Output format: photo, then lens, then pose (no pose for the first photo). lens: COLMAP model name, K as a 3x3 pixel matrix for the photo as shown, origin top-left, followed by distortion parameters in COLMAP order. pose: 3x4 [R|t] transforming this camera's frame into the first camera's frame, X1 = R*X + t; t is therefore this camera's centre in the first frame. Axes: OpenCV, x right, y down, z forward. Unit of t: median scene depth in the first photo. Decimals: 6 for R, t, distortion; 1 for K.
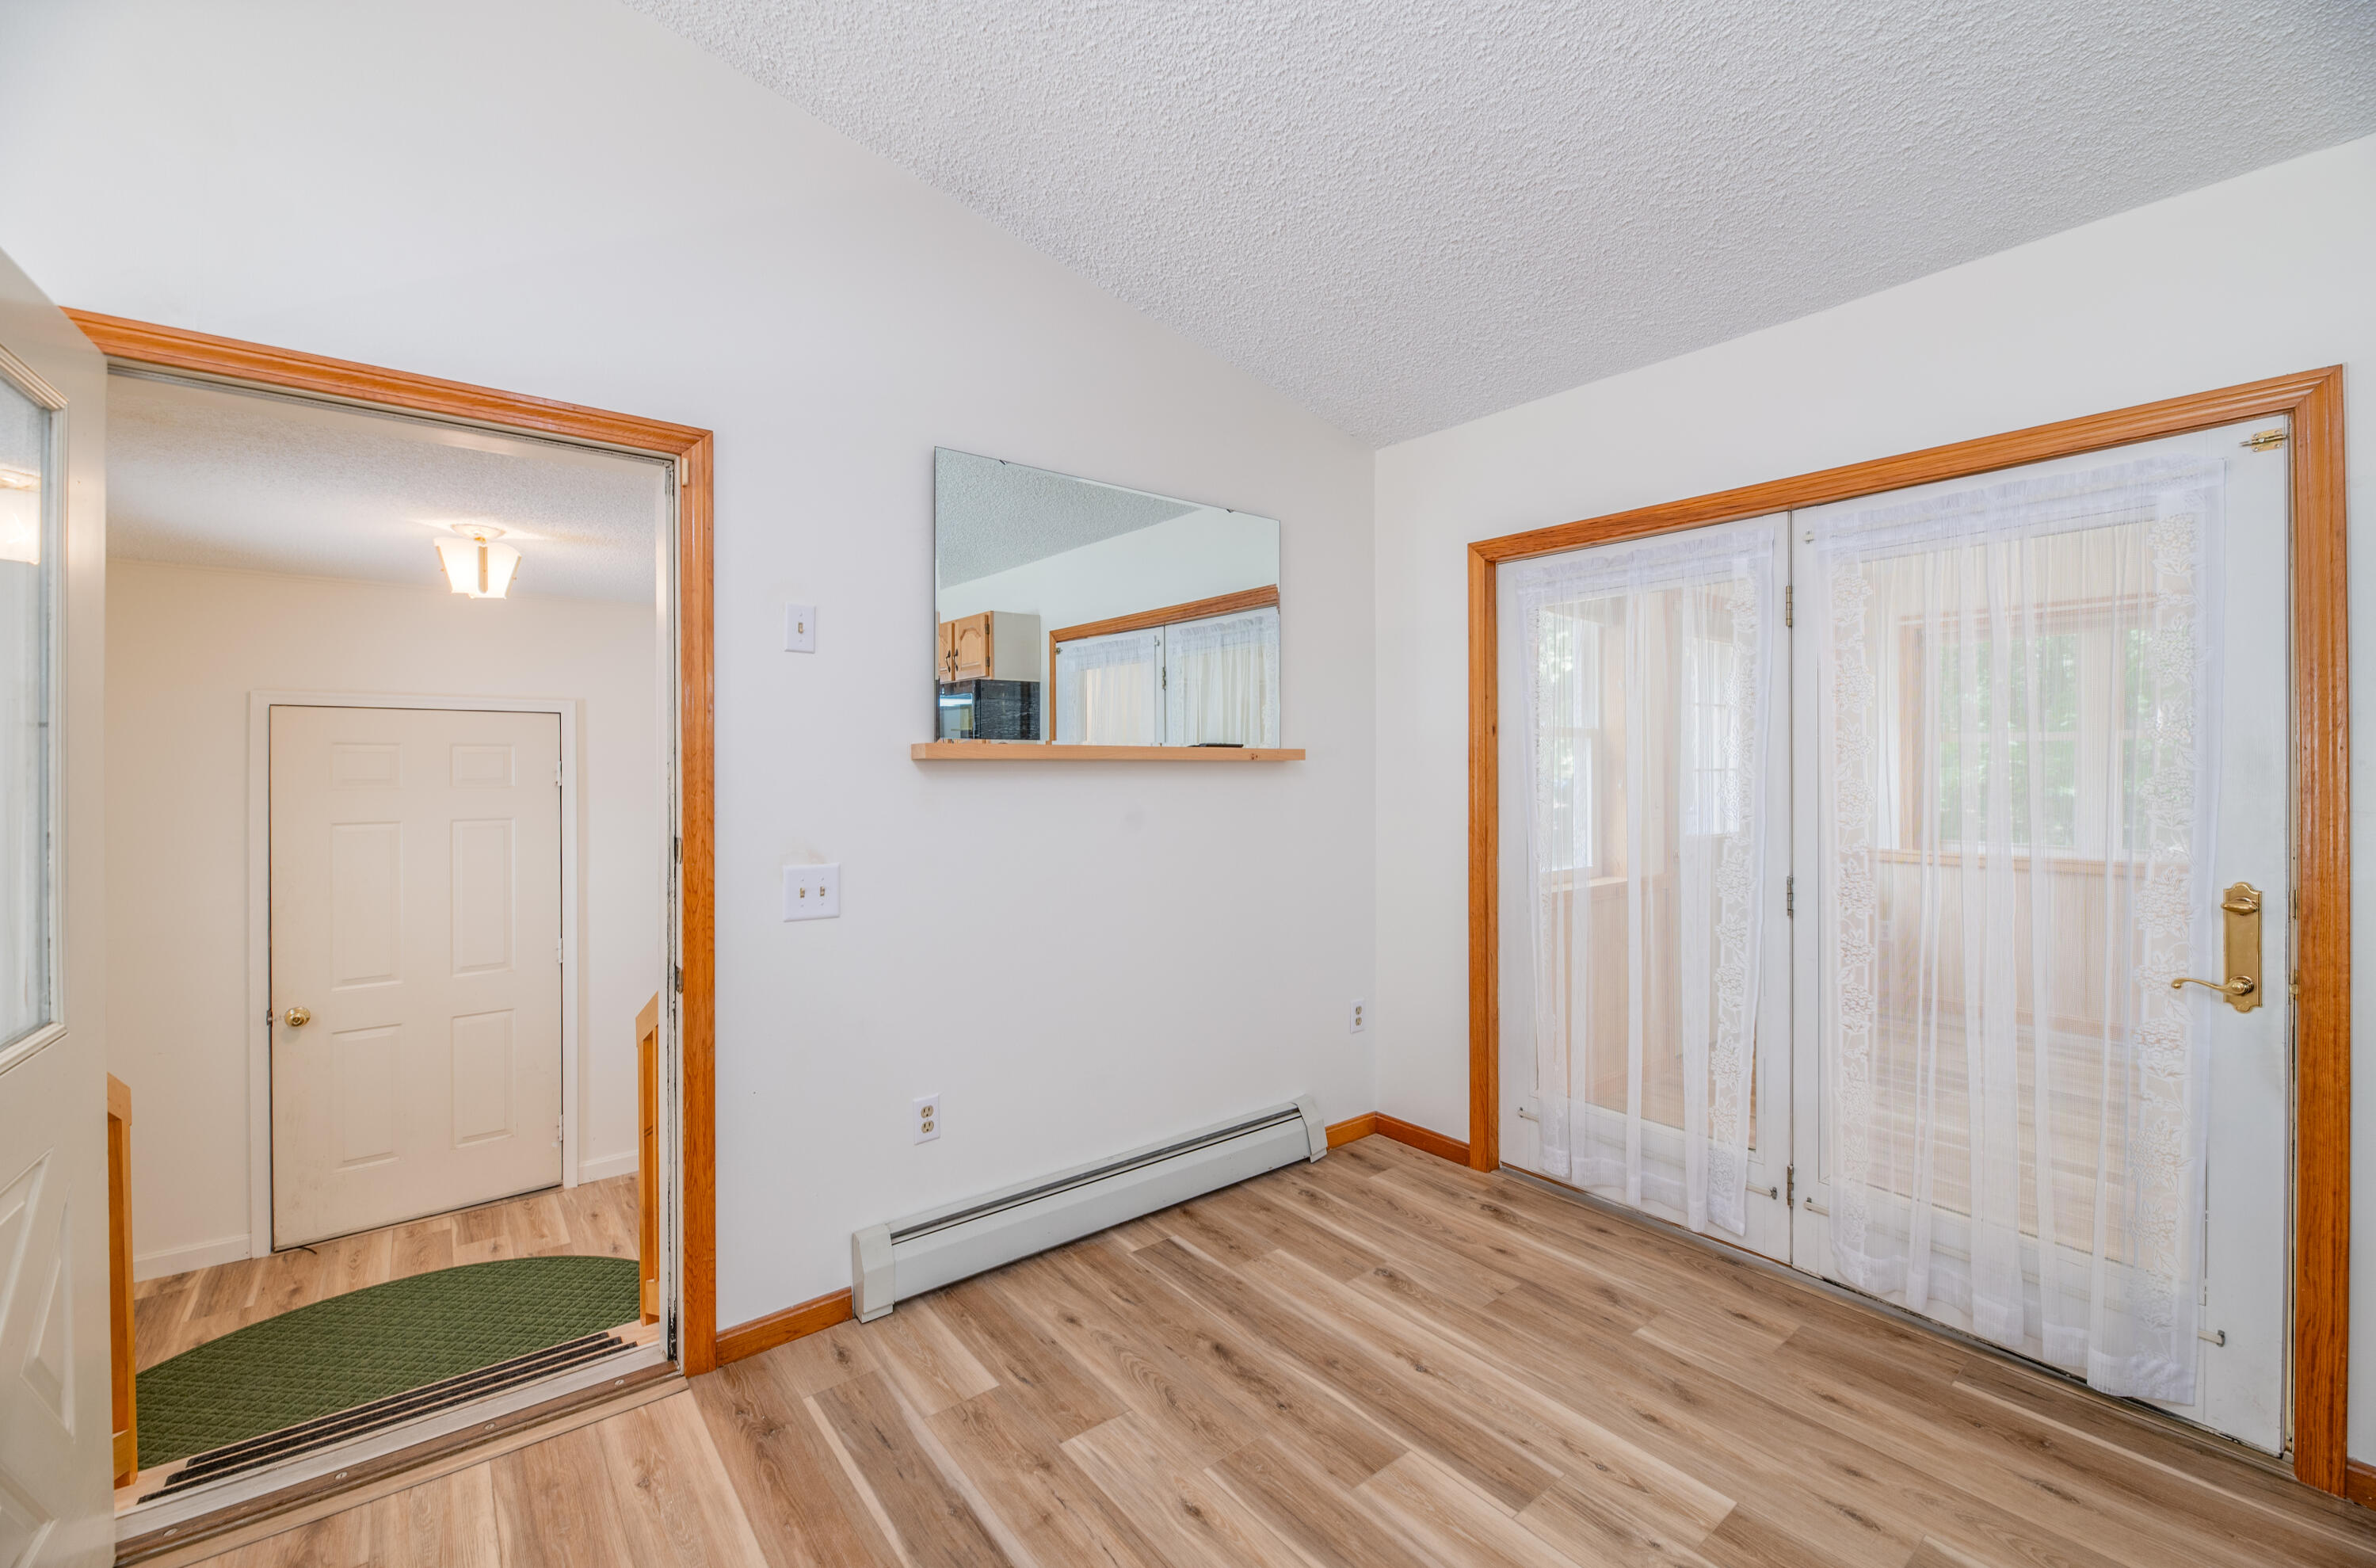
lens RADIAL K [[983.3, 0, 1189.3], [0, 983.3, 767.2], [0, 0, 1]] dist [-0.001146, -0.000426]
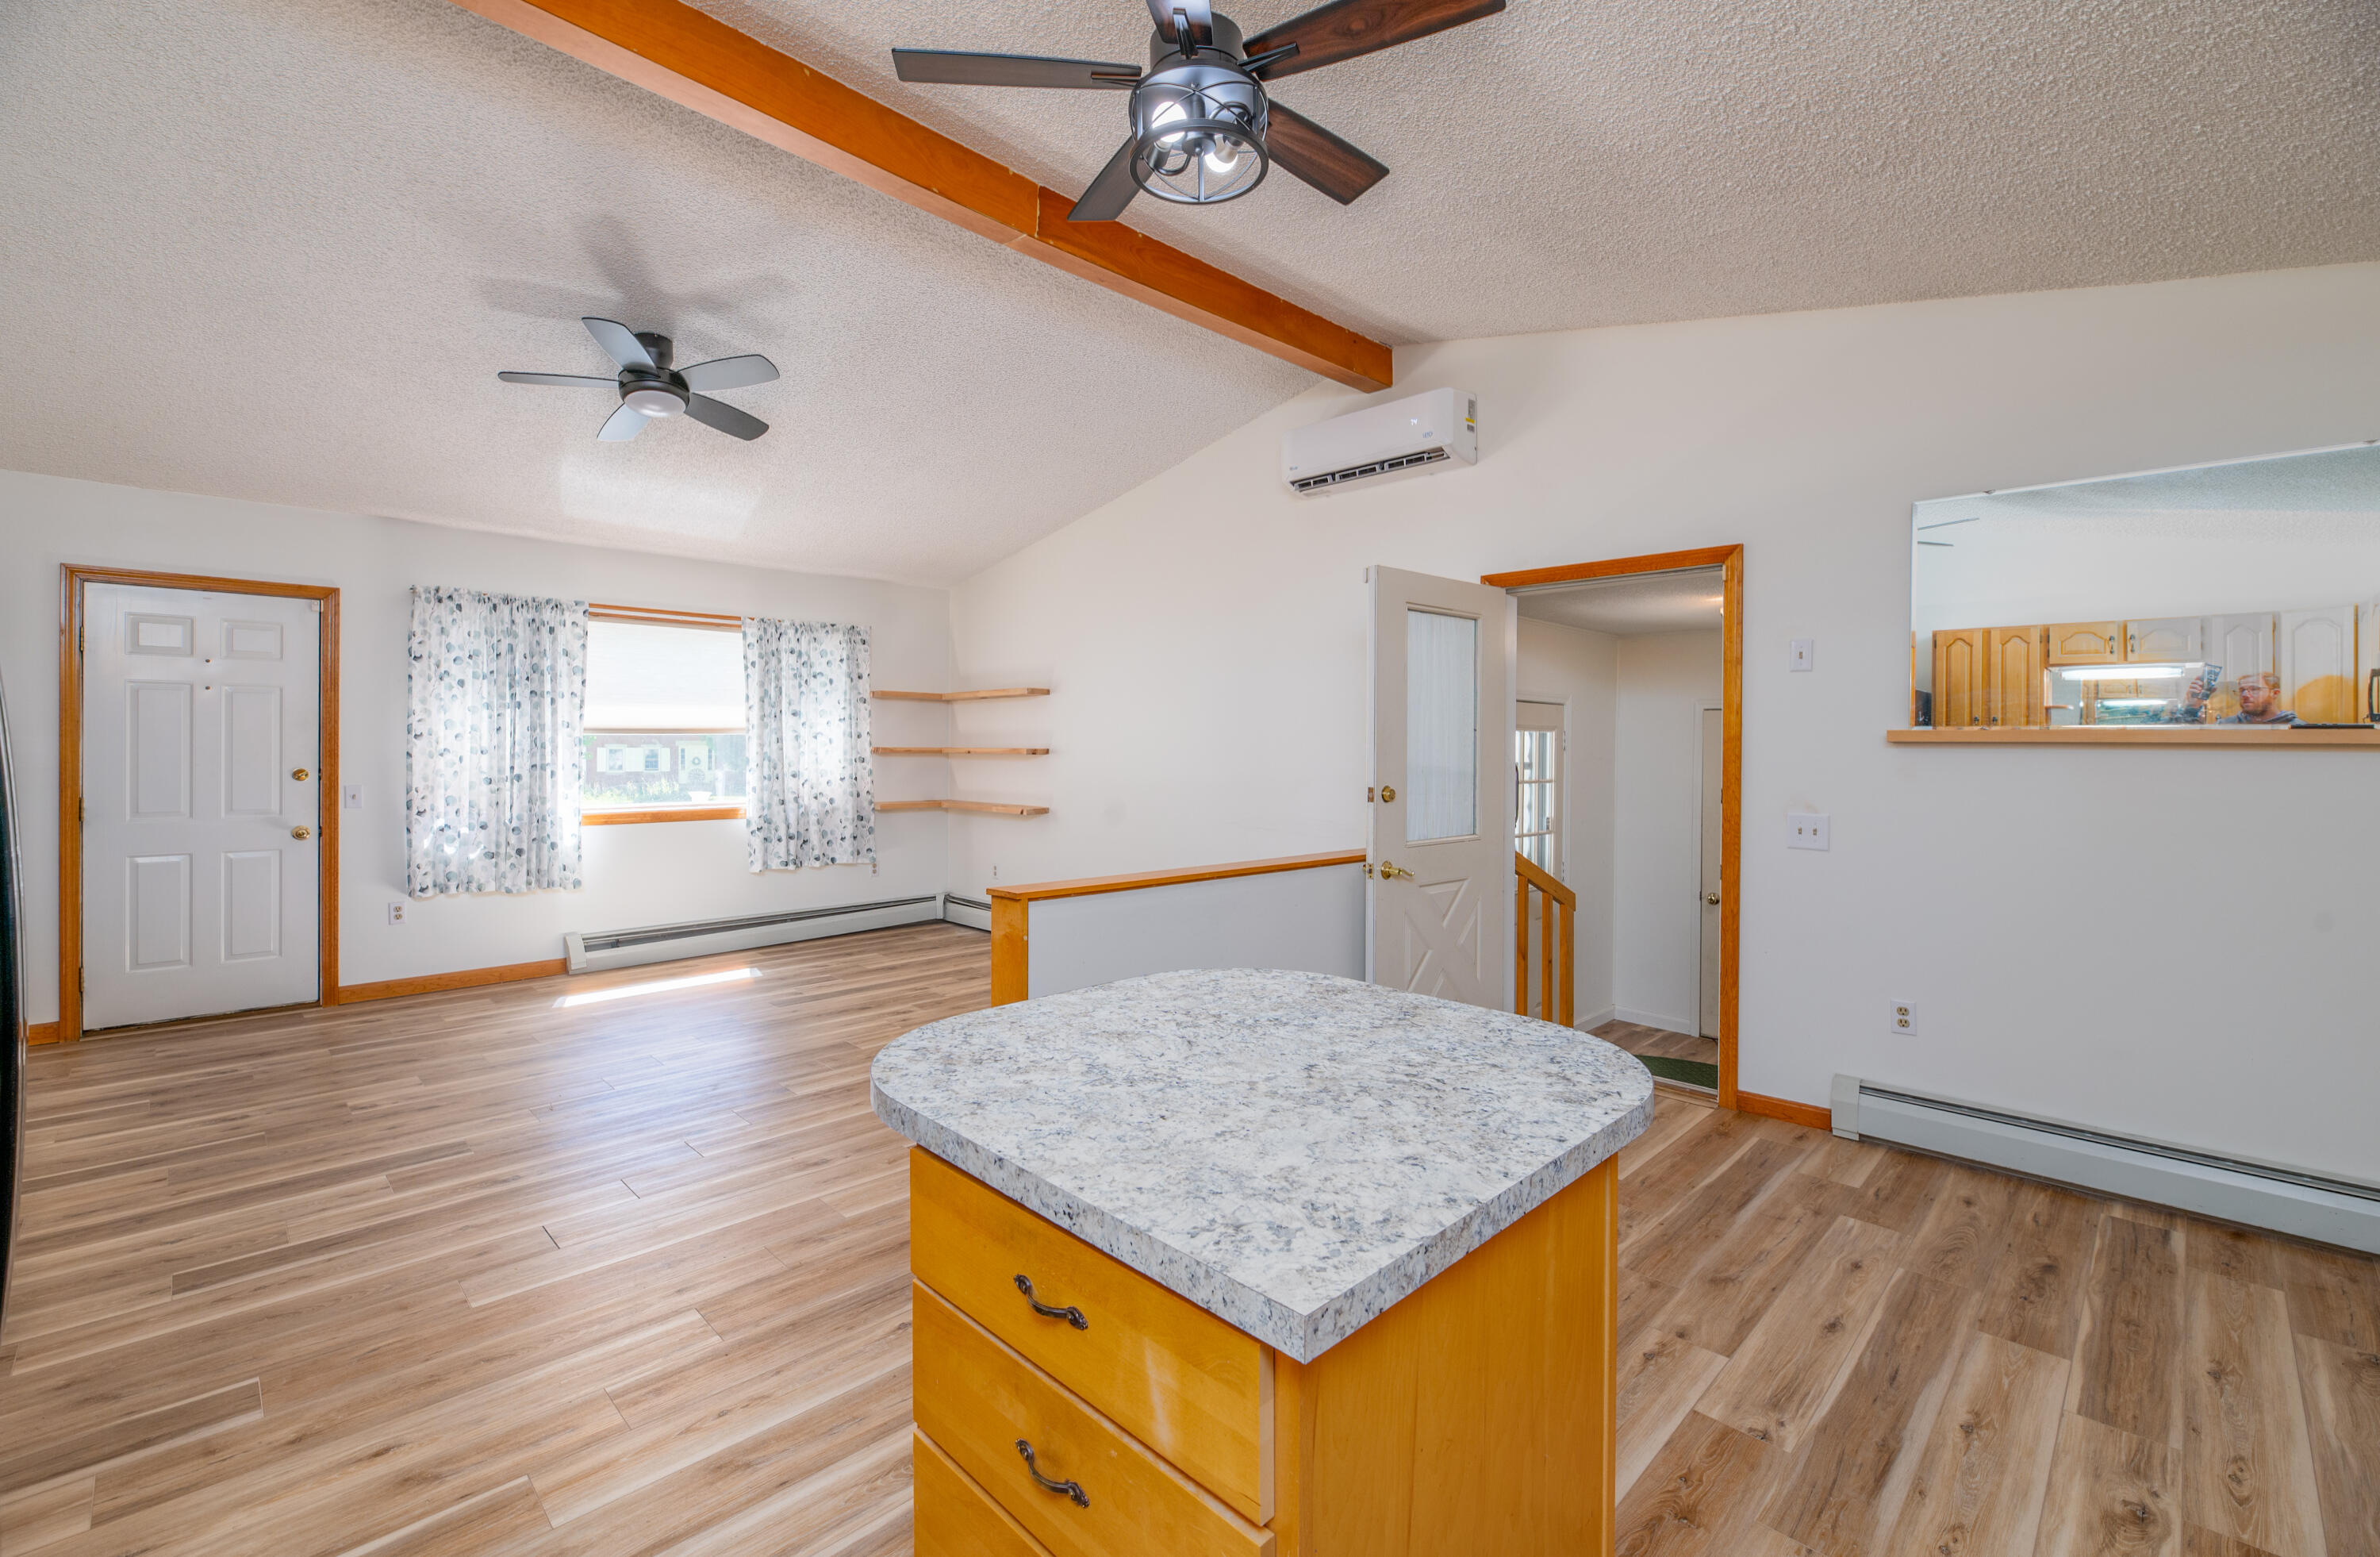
lens RADIAL K [[1003.4, 0, 1194.2], [0, 1003.4, 759.0], [0, 0, 1]] dist [-0.000871, -0.000081]
pose [[0.111690, 0.010631, -0.993686, 1.042631], [-0.011926, 0.999885, 0.009356, 0.014380], [0.993672, 0.010806, 0.111804, -0.100007]]
